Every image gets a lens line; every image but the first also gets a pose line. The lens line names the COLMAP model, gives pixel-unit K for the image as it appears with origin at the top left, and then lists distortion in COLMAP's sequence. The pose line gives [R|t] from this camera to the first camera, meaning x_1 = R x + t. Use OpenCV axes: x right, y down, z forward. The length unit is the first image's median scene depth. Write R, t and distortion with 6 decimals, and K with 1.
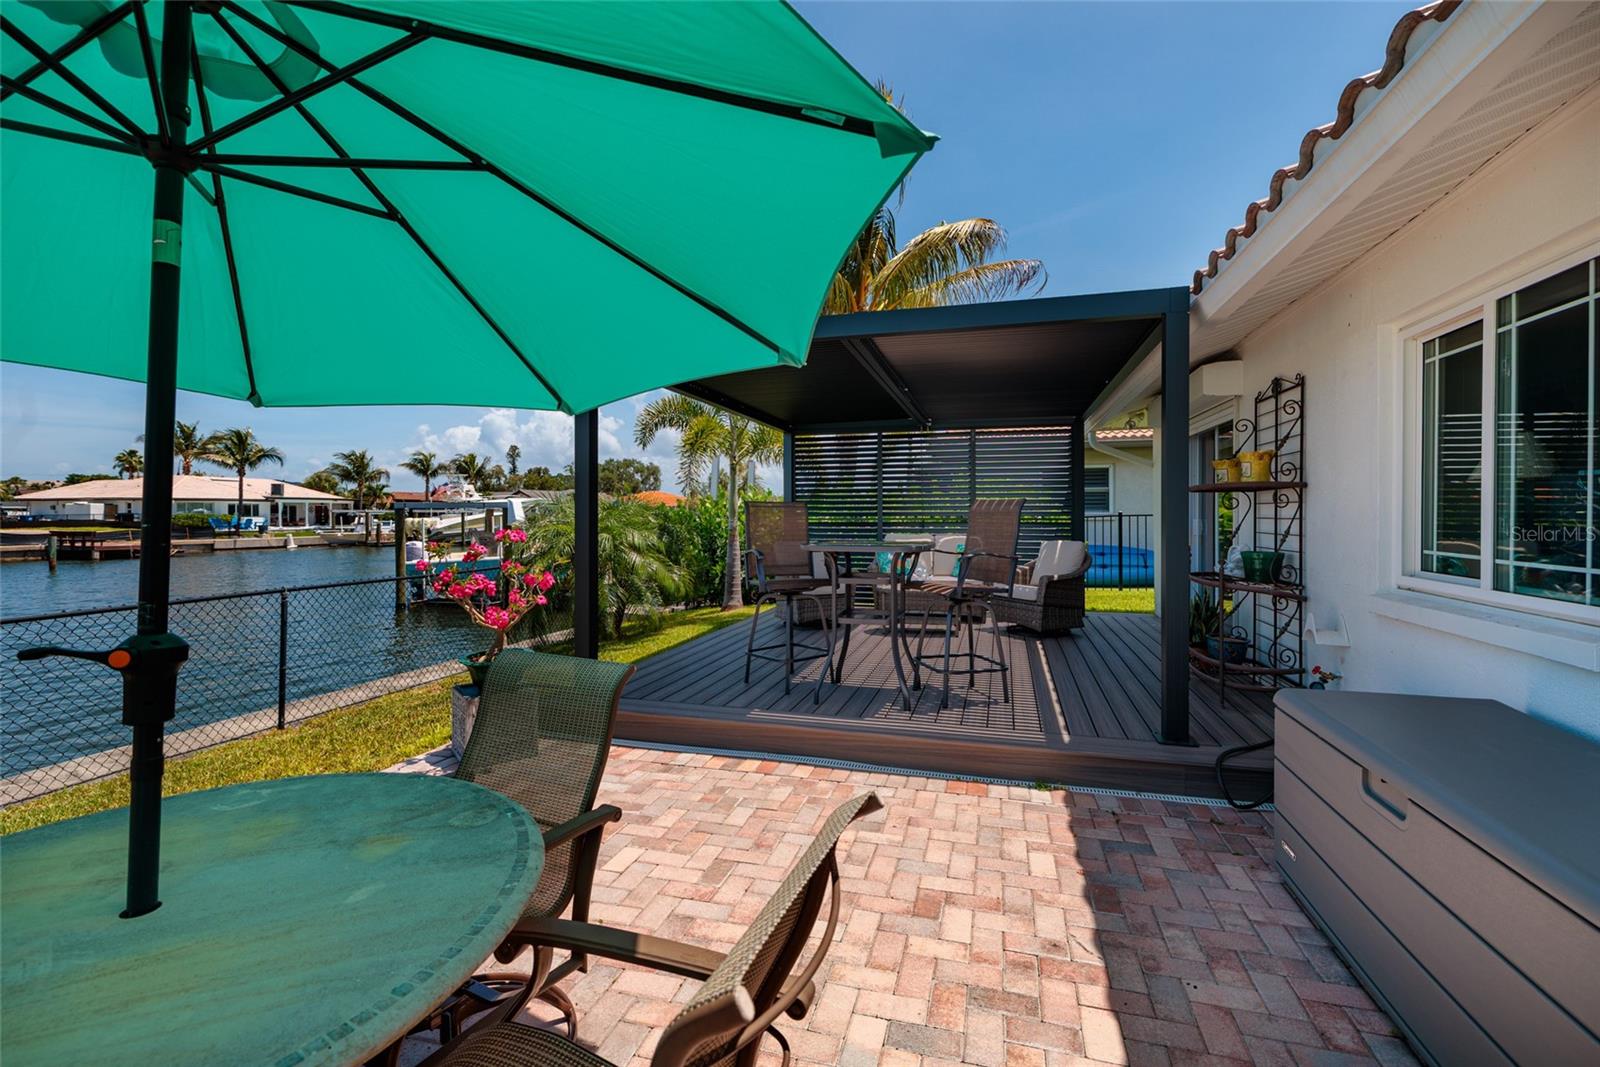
lens RADIAL K [[696.1, 0, 803.9], [0, 696.1, 520.2], [0, 0, 1]] dist [0.004338, 0.000936]
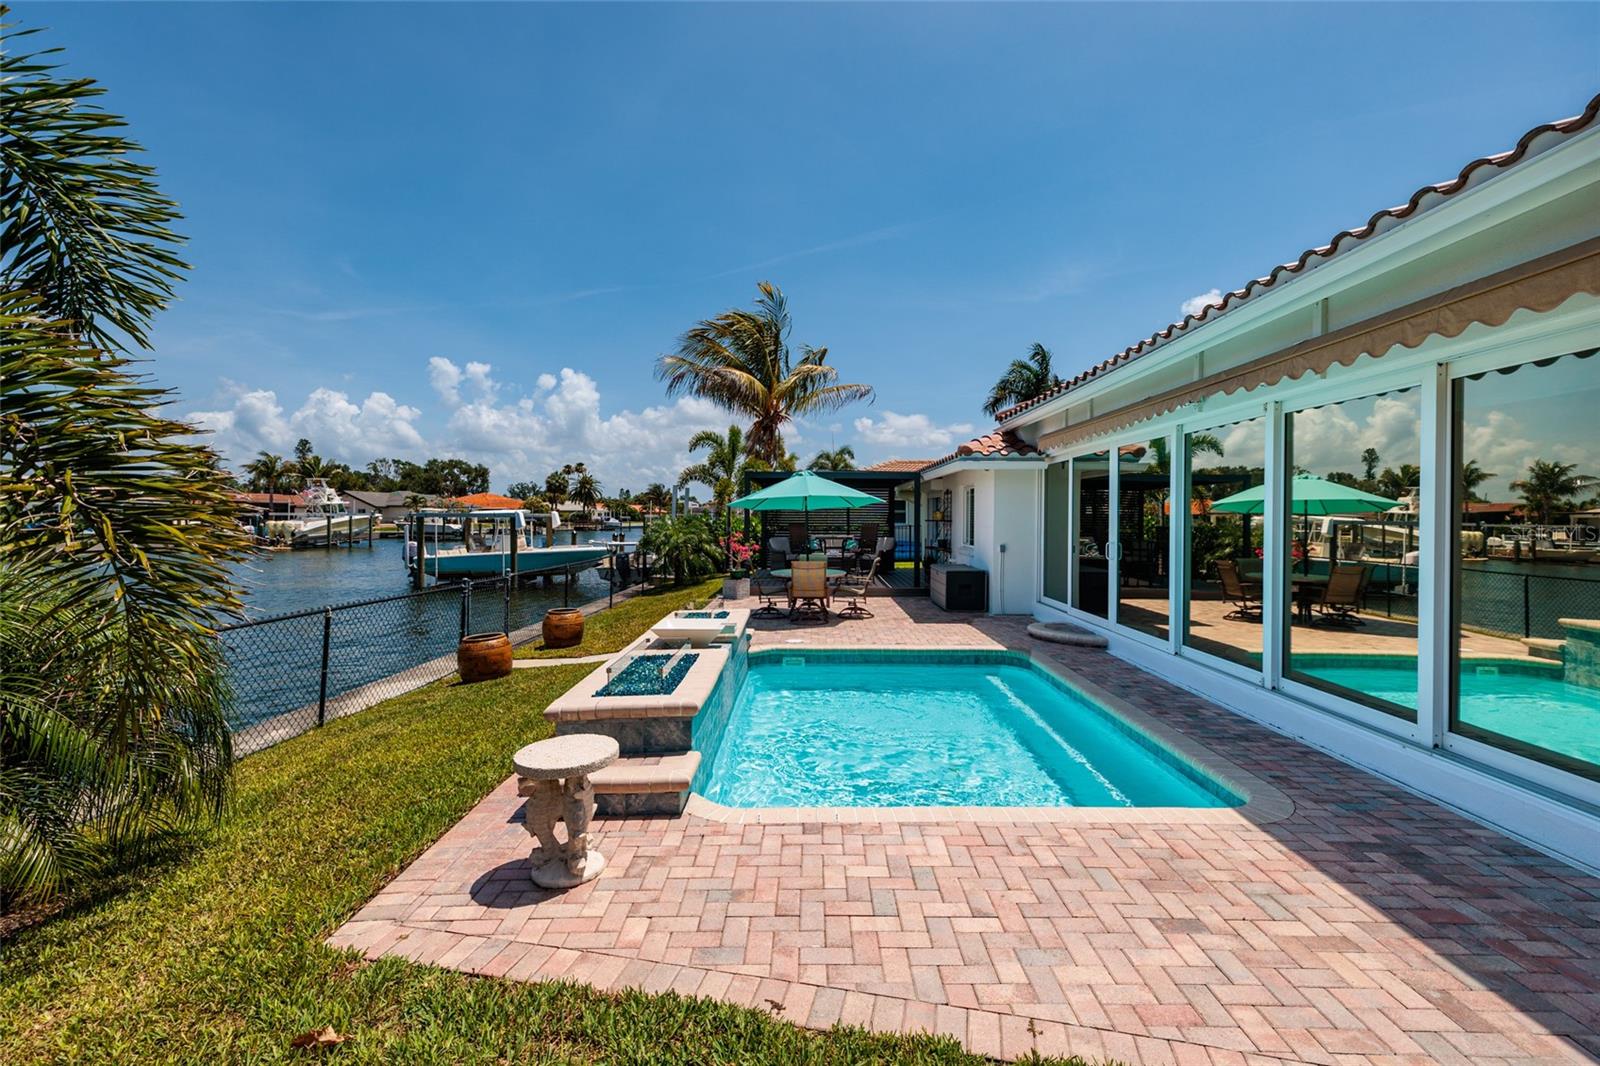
lens RADIAL K [[696.1, 0, 803.9], [0, 696.1, 519.7], [0, 0, 1]] dist [0.004338, 0.000936]
pose [[0.966627, 0.003806, 0.256160, -0.078804], [-0.002898, 0.999988, -0.003923, -0.003333], [-0.256172, 0.003050, 0.966626, -0.189648]]
